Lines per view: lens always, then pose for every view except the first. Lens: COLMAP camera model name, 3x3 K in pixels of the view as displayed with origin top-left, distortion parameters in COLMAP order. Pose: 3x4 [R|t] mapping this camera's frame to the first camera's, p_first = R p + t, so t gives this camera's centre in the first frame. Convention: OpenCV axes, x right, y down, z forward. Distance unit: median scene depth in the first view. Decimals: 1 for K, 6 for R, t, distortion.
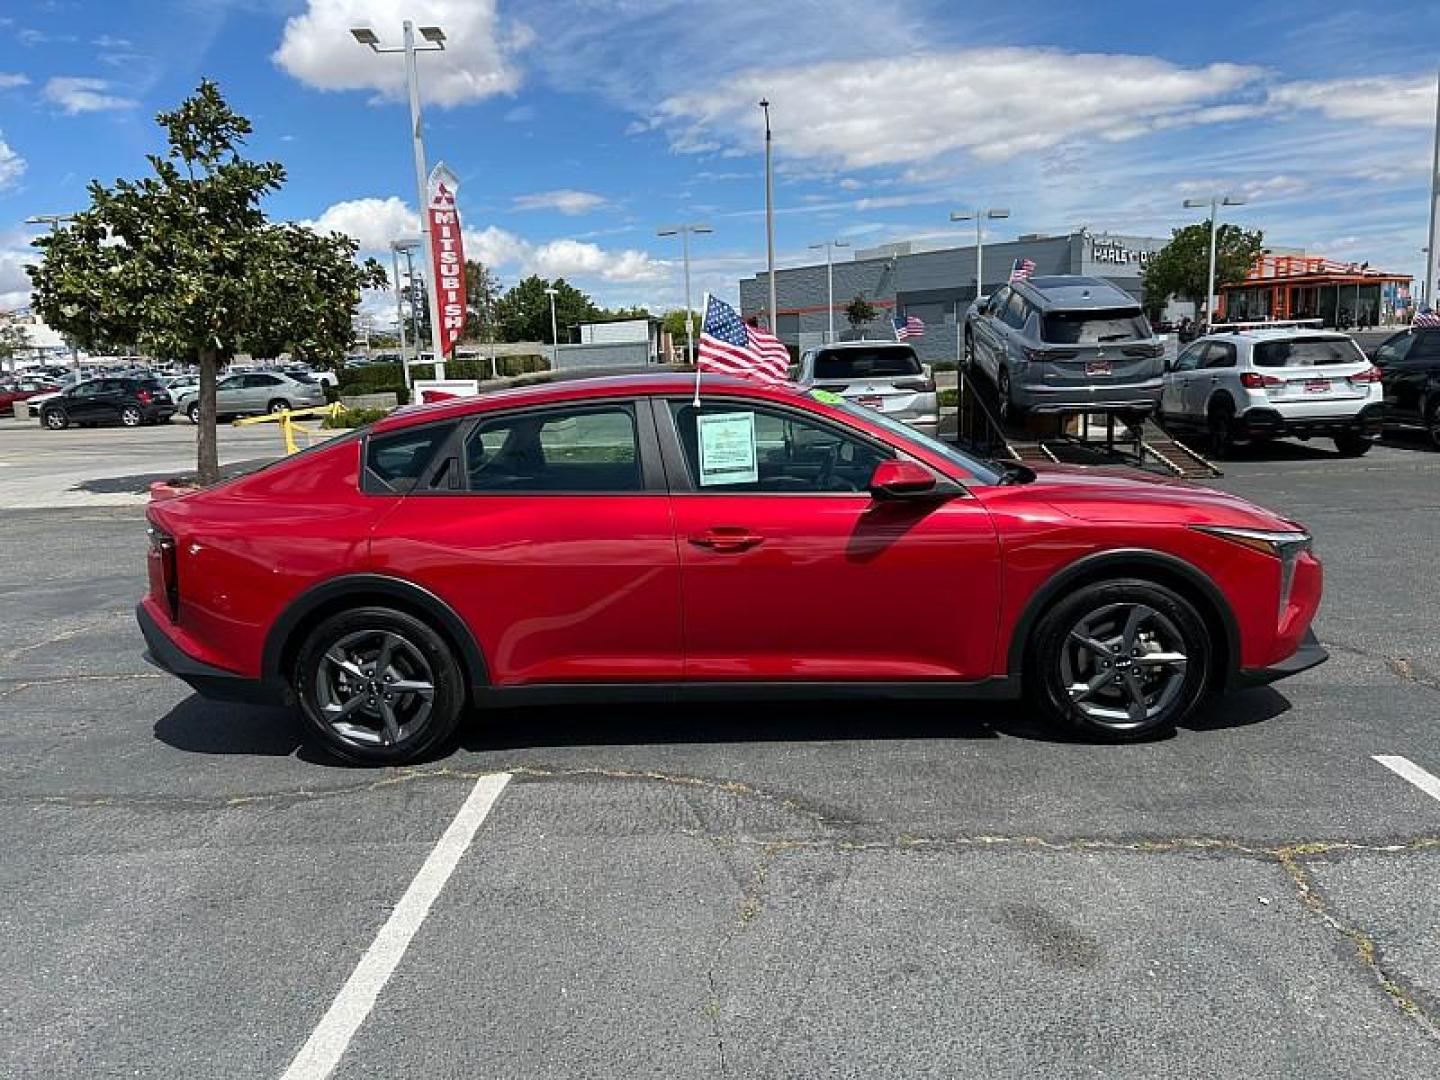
lens RADIAL K [[1111.2, 0, 722.3], [0, 1111.2, 502.5], [0, 0, 1]] dist [0.064137, -0.065333]
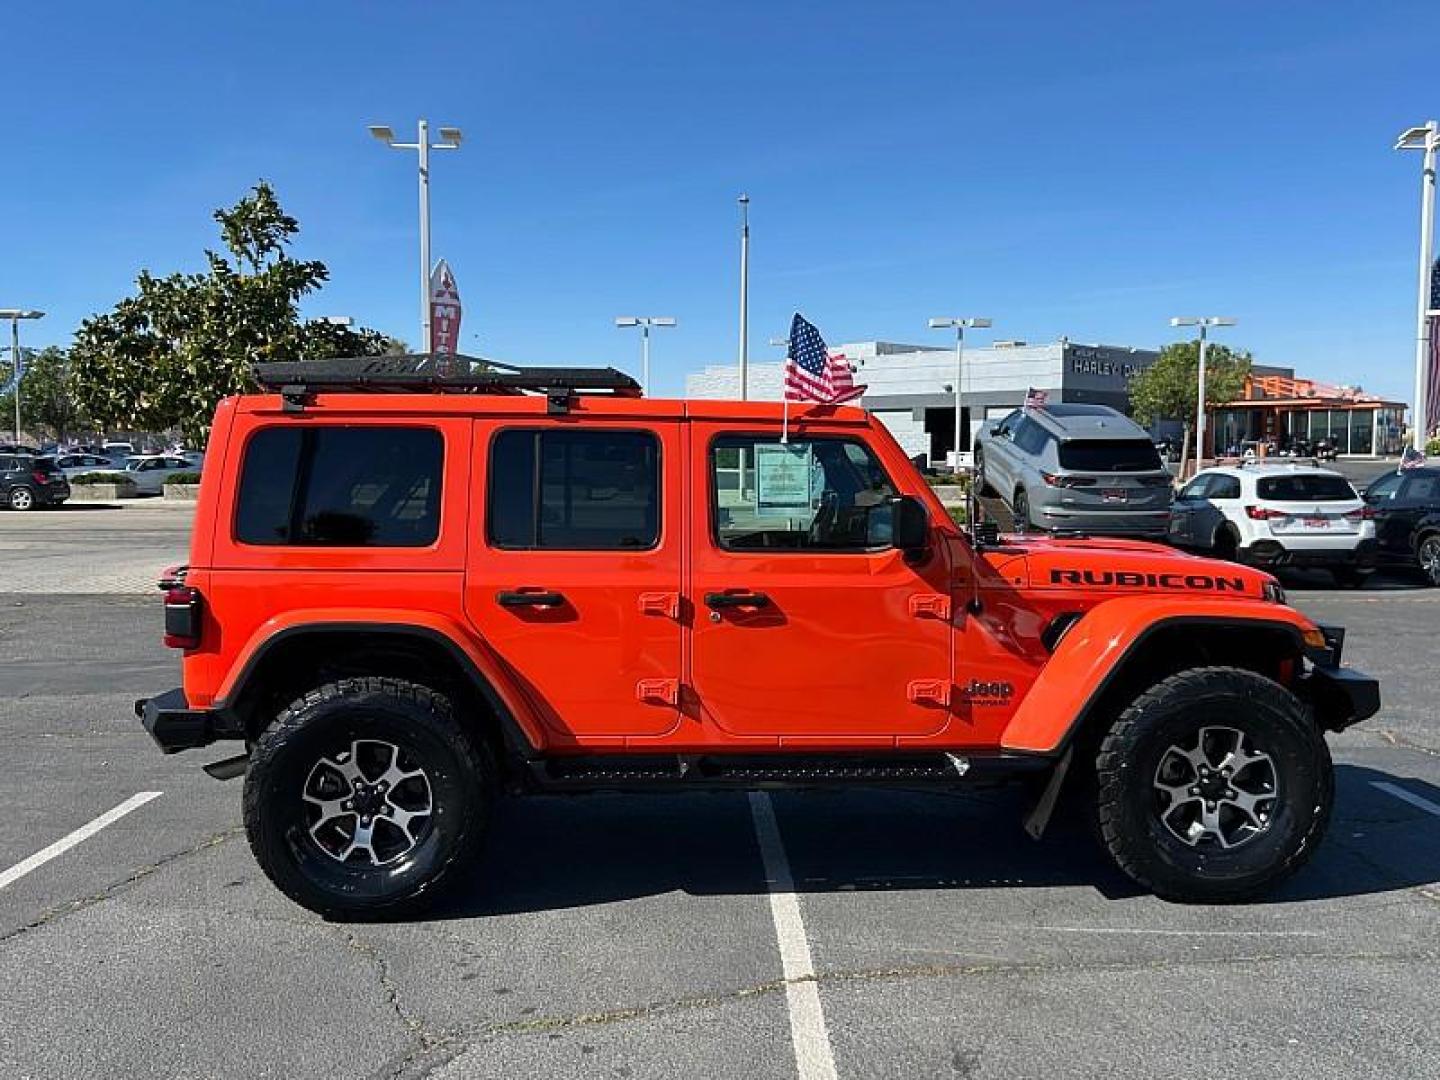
lens RADIAL K [[1300.1, 0, 717.7], [0, 1300.1, 500.6], [0, 0, 1]] dist [0.047910, -0.010031]
pose [[0.997252, 0.039353, 0.062772, -0.105220], [-0.033329, 0.994987, -0.094287, 0.012916], [-0.066168, 0.091935, 0.993564, -0.182636]]
